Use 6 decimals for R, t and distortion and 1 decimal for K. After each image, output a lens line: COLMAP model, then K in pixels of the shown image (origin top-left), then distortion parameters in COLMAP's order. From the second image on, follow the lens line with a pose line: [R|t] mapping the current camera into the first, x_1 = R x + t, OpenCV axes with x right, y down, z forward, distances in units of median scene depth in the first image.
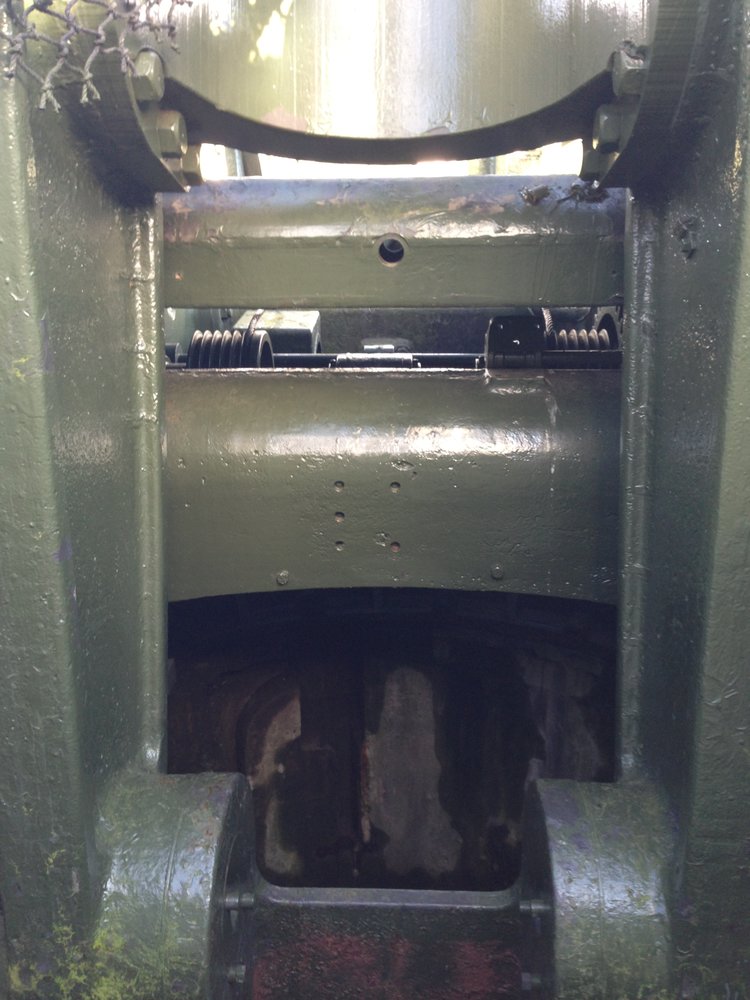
lens RADIAL K [[925.6, 0, 375.0], [0, 925.6, 500.0], [0, 0, 1]] dist [0.120262, -0.202913]
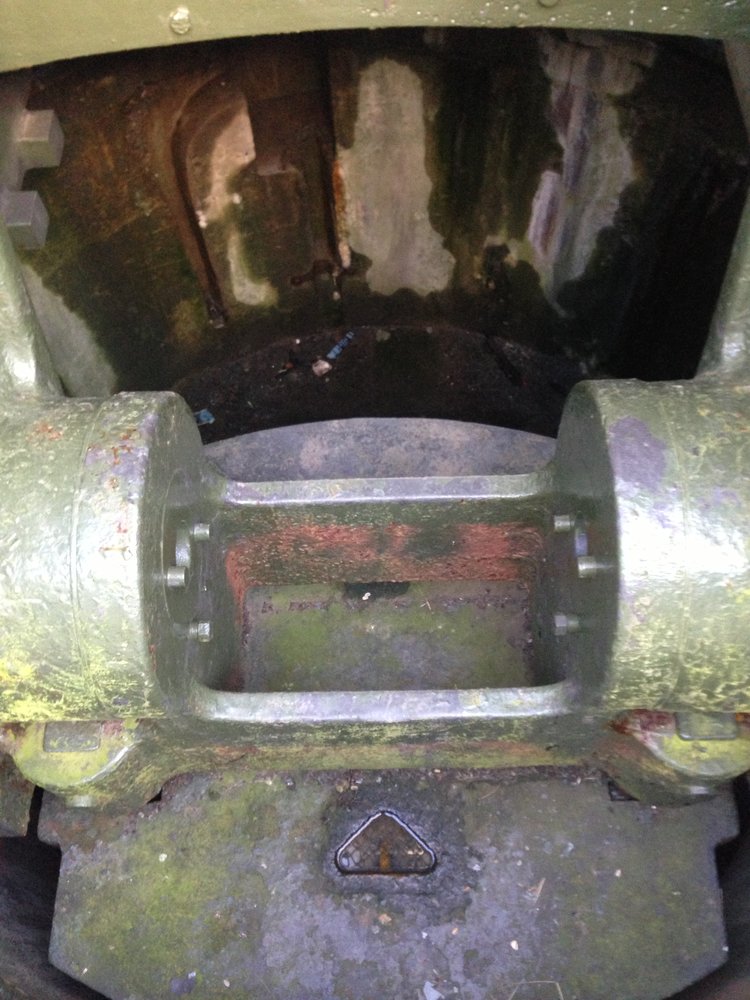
lens RADIAL K [[925.6, 0, 375.0], [0, 925.6, 500.0], [0, 0, 1]] dist [0.120262, -0.202913]
pose [[0.998496, -0.054658, 0.004258, 0.002361], [0.038774, 0.758963, 0.649978, -0.042659], [-0.038758, -0.648836, 0.759941, 0.218513]]
